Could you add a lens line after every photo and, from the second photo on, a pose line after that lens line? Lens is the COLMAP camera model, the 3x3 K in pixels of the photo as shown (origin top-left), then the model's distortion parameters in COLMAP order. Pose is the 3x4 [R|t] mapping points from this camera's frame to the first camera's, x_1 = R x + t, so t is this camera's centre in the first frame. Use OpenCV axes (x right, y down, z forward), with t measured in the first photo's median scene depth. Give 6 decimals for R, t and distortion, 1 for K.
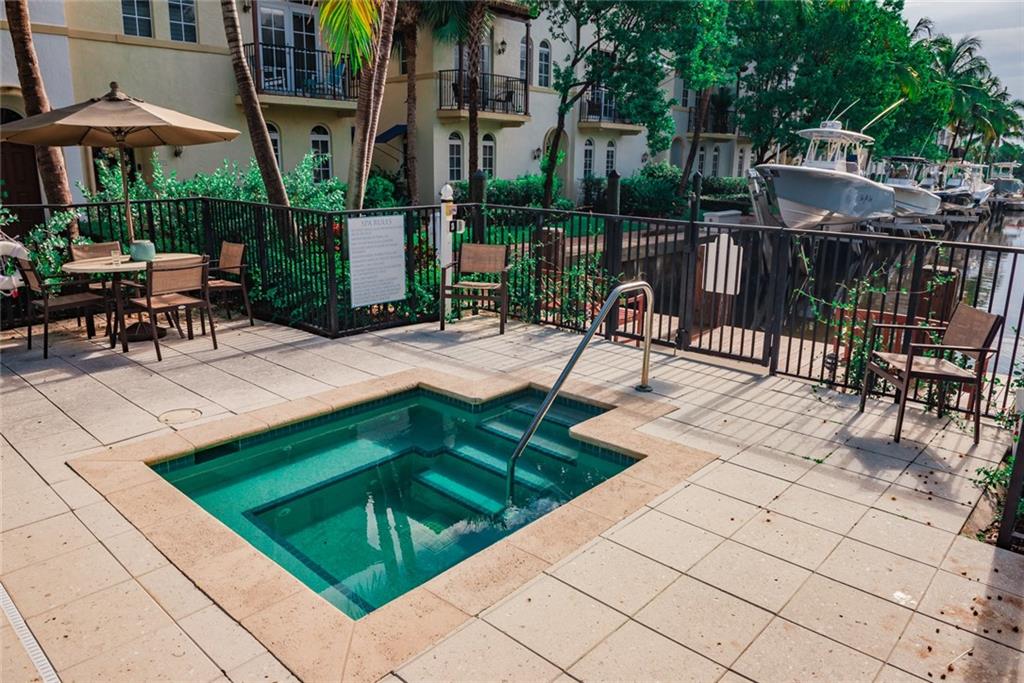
lens RADIAL K [[701.2, 0, 512.0], [0, 701.2, 341.5], [0, 0, 1]] dist [-0.048617, 0.001962]
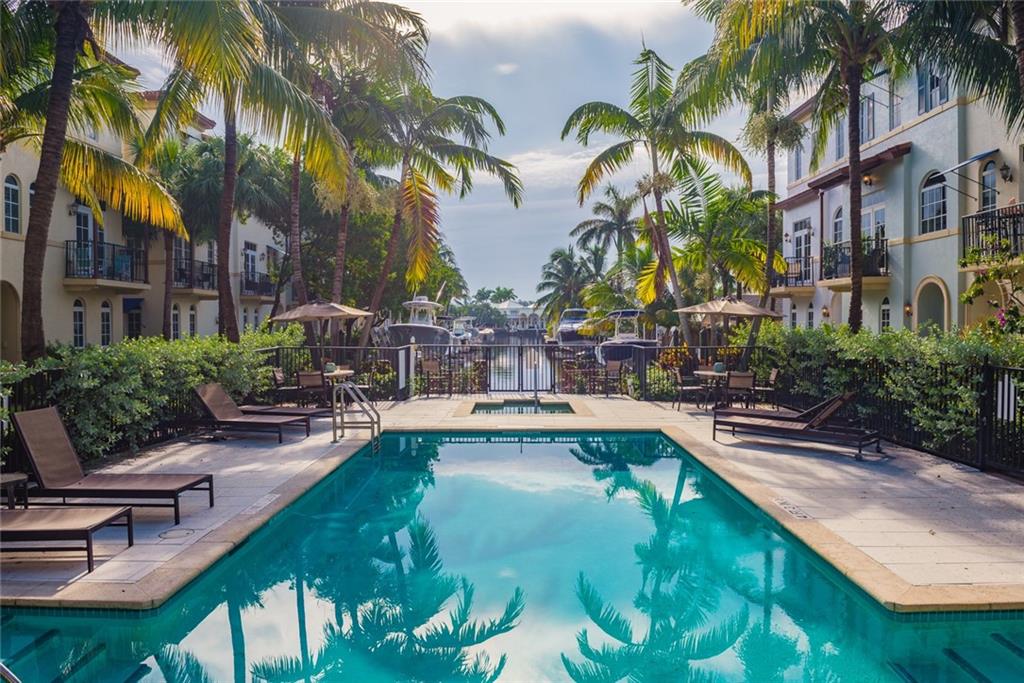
lens RADIAL K [[713.8, 0, 512.0], [0, 713.8, 341.5], [0, 0, 1]] dist [-0.045843, -0.003432]
pose [[0.747894, -0.033877, 0.662954, -0.337045], [0.179310, 0.971882, -0.152621, 0.049713], [-0.639142, 0.233019, 0.732939, -0.221371]]
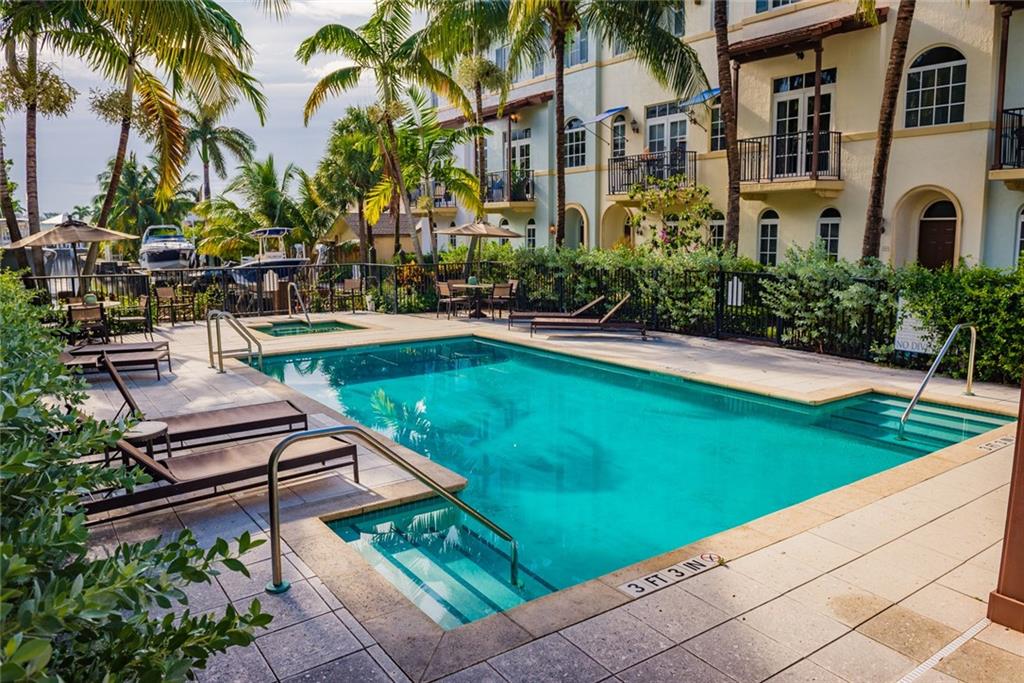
lens RADIAL K [[725.4, 0, 512.0], [0, 725.4, 341.5], [0, 0, 1]] dist [-0.044286, -0.000598]
pose [[0.222841, -0.157291, 0.962082, -0.465044], [0.254104, 0.962154, 0.098446, 0.017357], [-0.941155, 0.222531, 0.254376, -0.123517]]
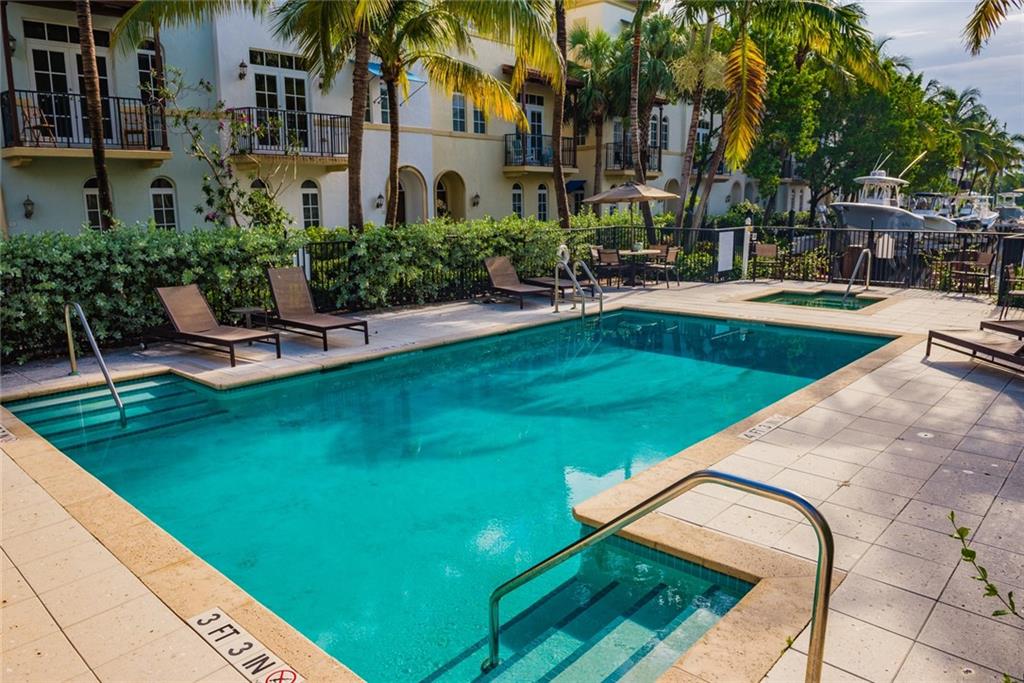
lens RADIAL K [[713.8, 0, 512.0], [0, 713.8, 341.5], [0, 0, 1]] dist [-0.045843, -0.003432]
pose [[0.999668, -0.024848, -0.006871, -0.200733], [0.024393, 0.997906, -0.059913, 0.068003], [0.008345, 0.059725, 0.998180, -0.294554]]
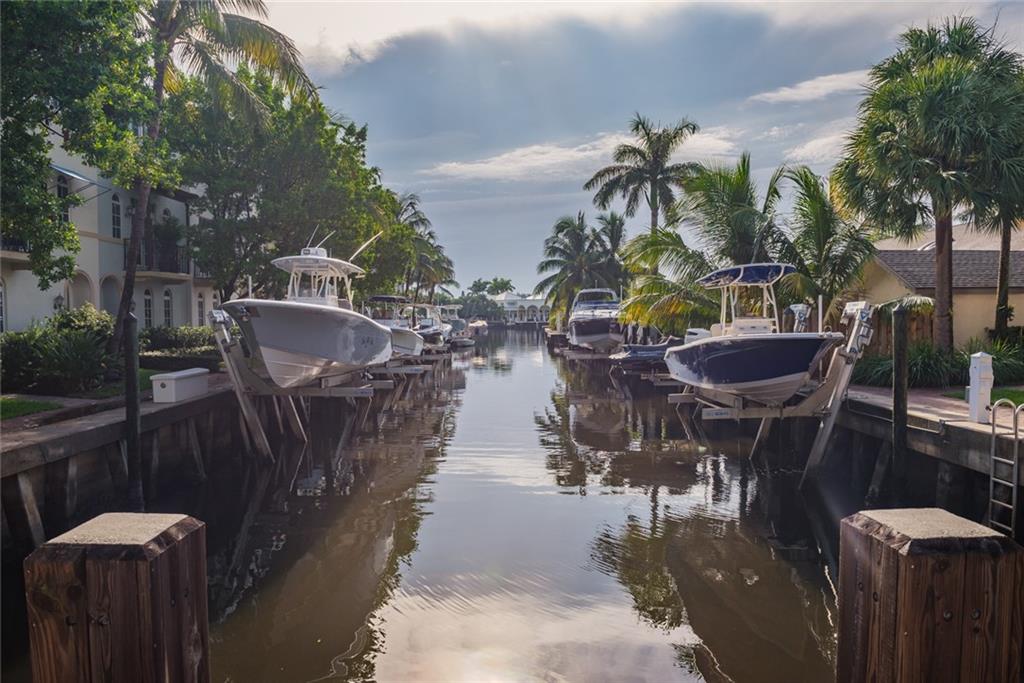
lens RADIAL K [[701.2, 0, 512.0], [0, 701.2, 341.5], [0, 0, 1]] dist [-0.048617, 0.001962]
pose [[0.746656, -0.045386, 0.663661, 0.069648], [0.186631, 0.971892, -0.143506, -0.041624], [-0.638494, 0.231009, 0.734139, 0.210268]]
